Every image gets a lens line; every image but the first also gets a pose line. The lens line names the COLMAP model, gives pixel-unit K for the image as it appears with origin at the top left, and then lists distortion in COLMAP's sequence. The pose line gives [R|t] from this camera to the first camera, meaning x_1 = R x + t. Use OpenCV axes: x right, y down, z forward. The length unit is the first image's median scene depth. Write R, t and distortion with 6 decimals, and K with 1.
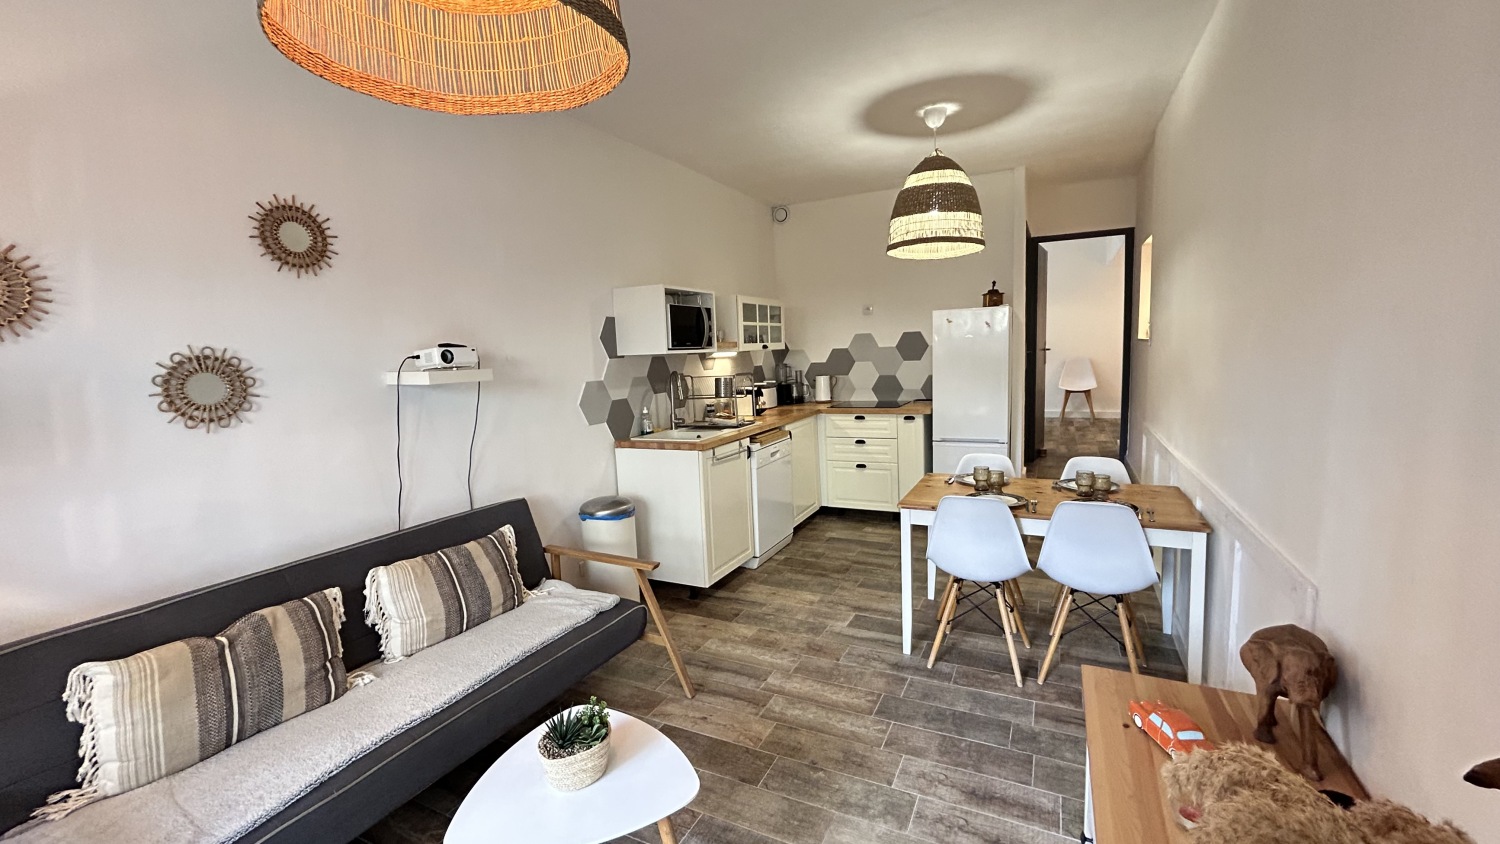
lens RADIAL K [[604.9, 0, 750.0], [0, 604.9, 422.0], [0, 0, 1]] dist [-0.000509, 0.000334]
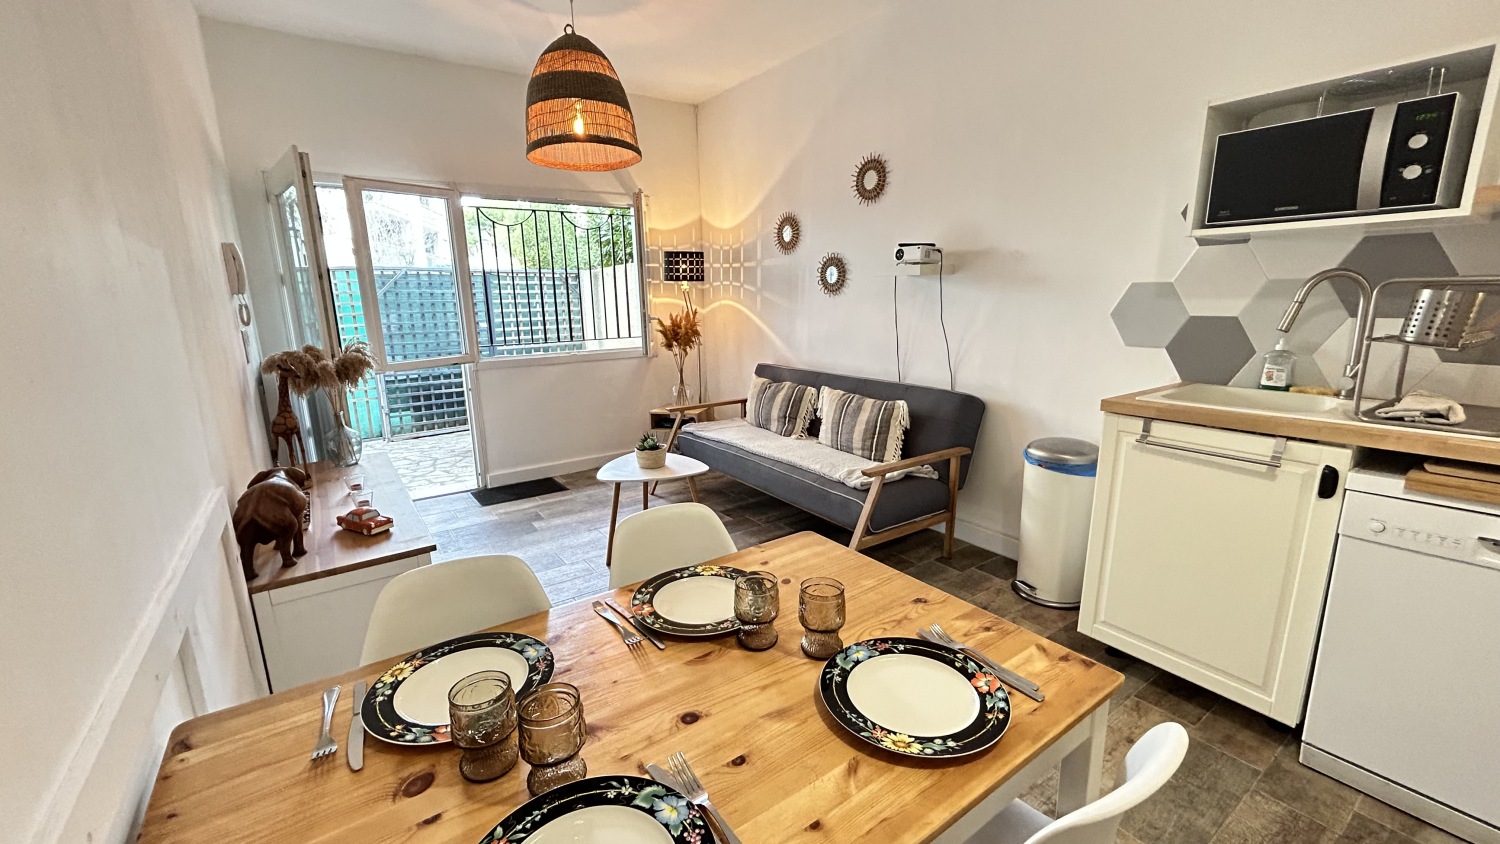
lens RADIAL K [[604.9, 0, 750.0], [0, 604.9, 422.0], [0, 0, 1]] dist [-0.000509, 0.000334]
pose [[-0.465263, 0.235420, -0.853292, 0.434248], [-0.064545, 0.952395, 0.297955, -0.070752], [0.882816, 0.193703, -0.427919, 0.717519]]
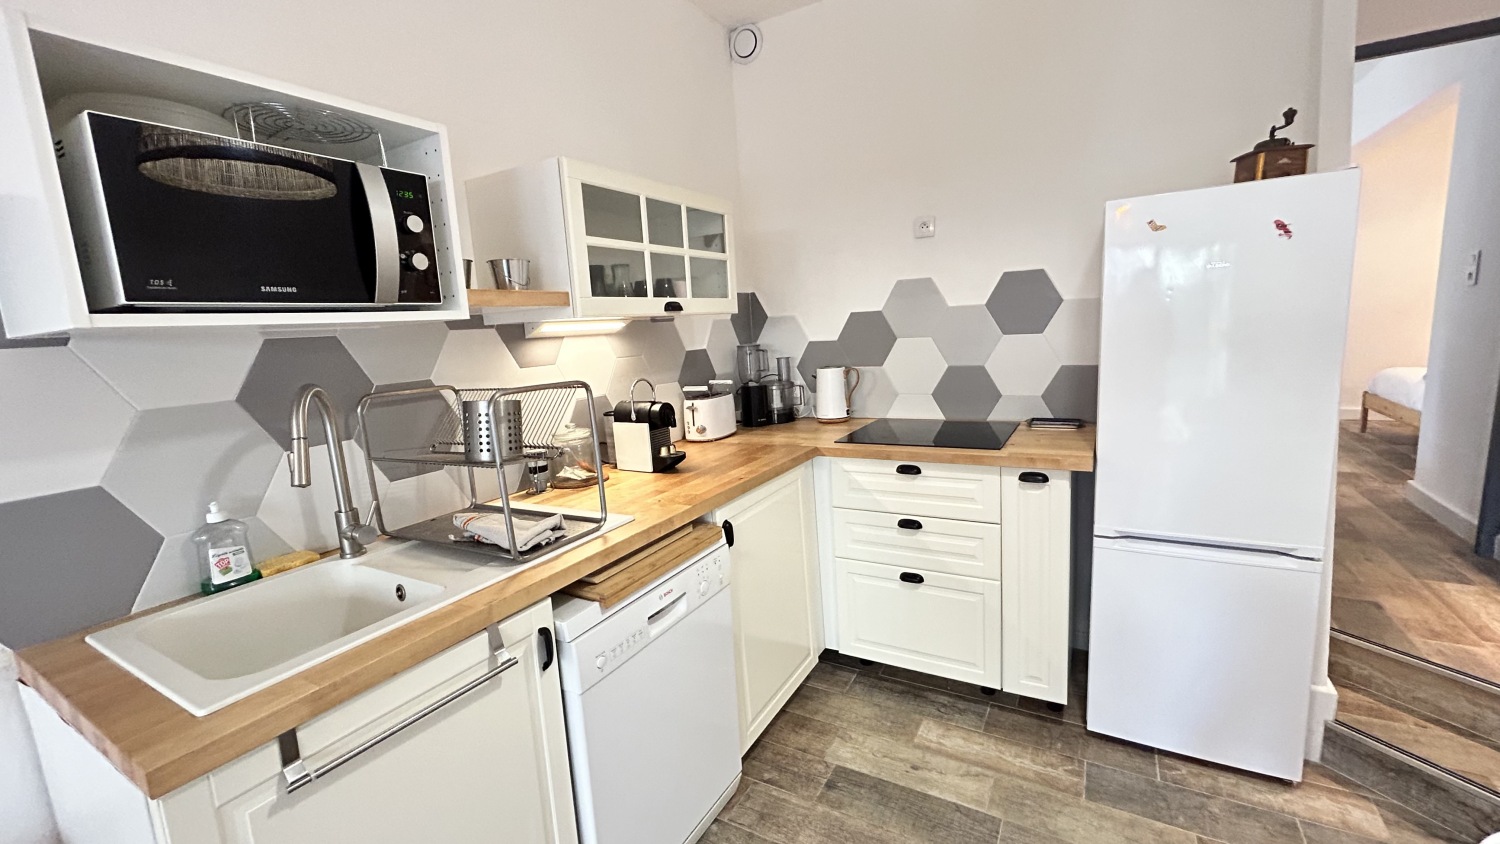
lens RADIAL K [[607.3, 0, 746.9], [0, 607.3, 421.3], [0, 0, 1]] dist [-0.002359, 0.000845]
pose [[0.997818, -0.007737, -0.065573, 0.103518], [0.010447, 0.999101, 0.041082, -0.065921], [0.065197, -0.041678, 0.997002, 0.611960]]
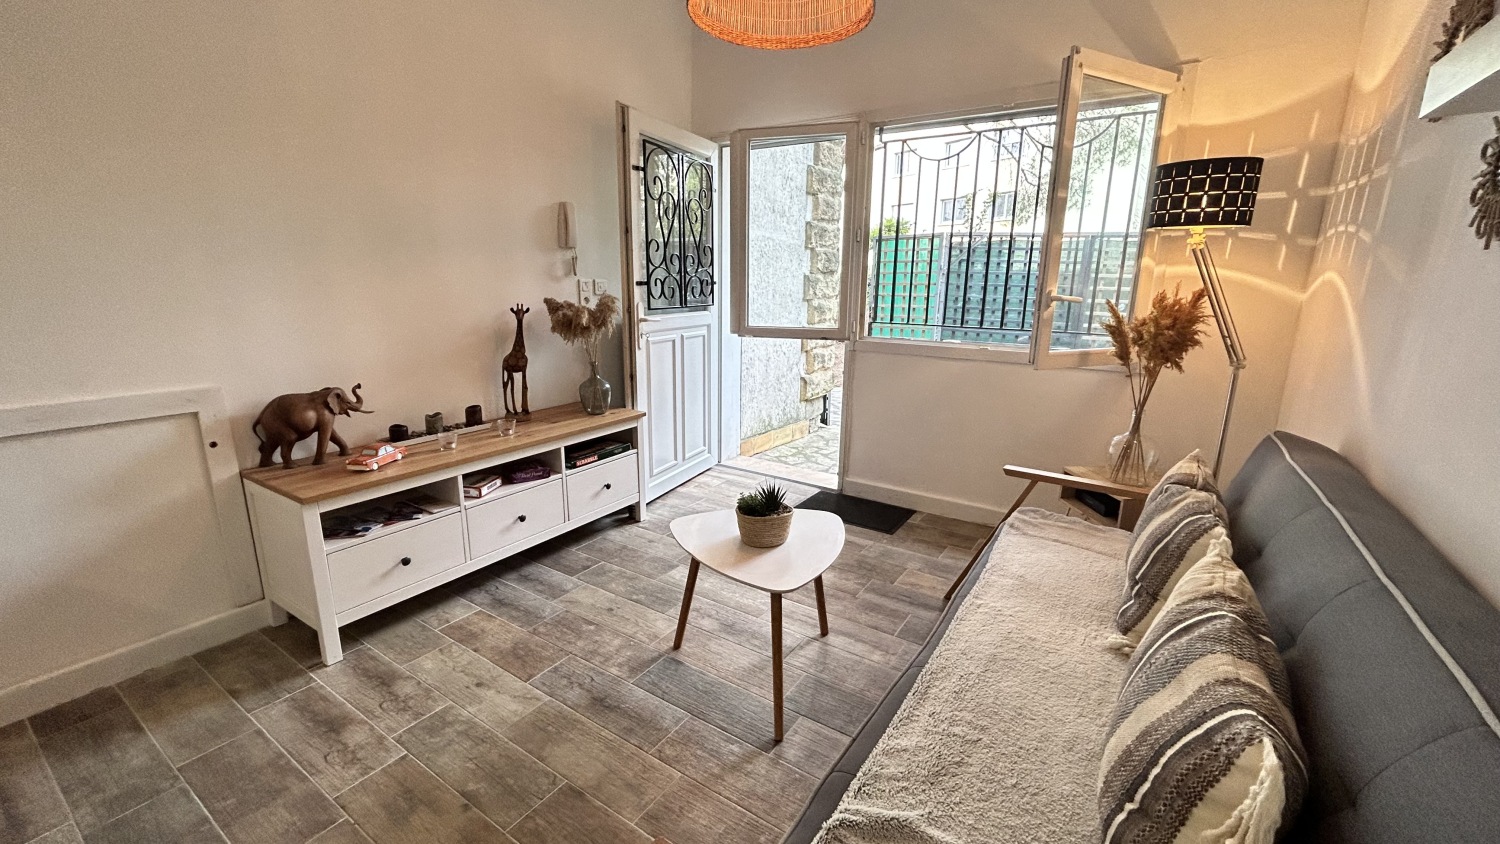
lens RADIAL K [[604.9, 0, 750.0], [0, 604.9, 422.0], [0, 0, 1]] dist [-0.000509, 0.000334]
pose [[-0.992157, 0.000642, 0.125000, -0.134645], [0.043309, 0.939816, 0.338926, -0.019025], [-0.117259, 0.341681, -0.932472, 0.679367]]
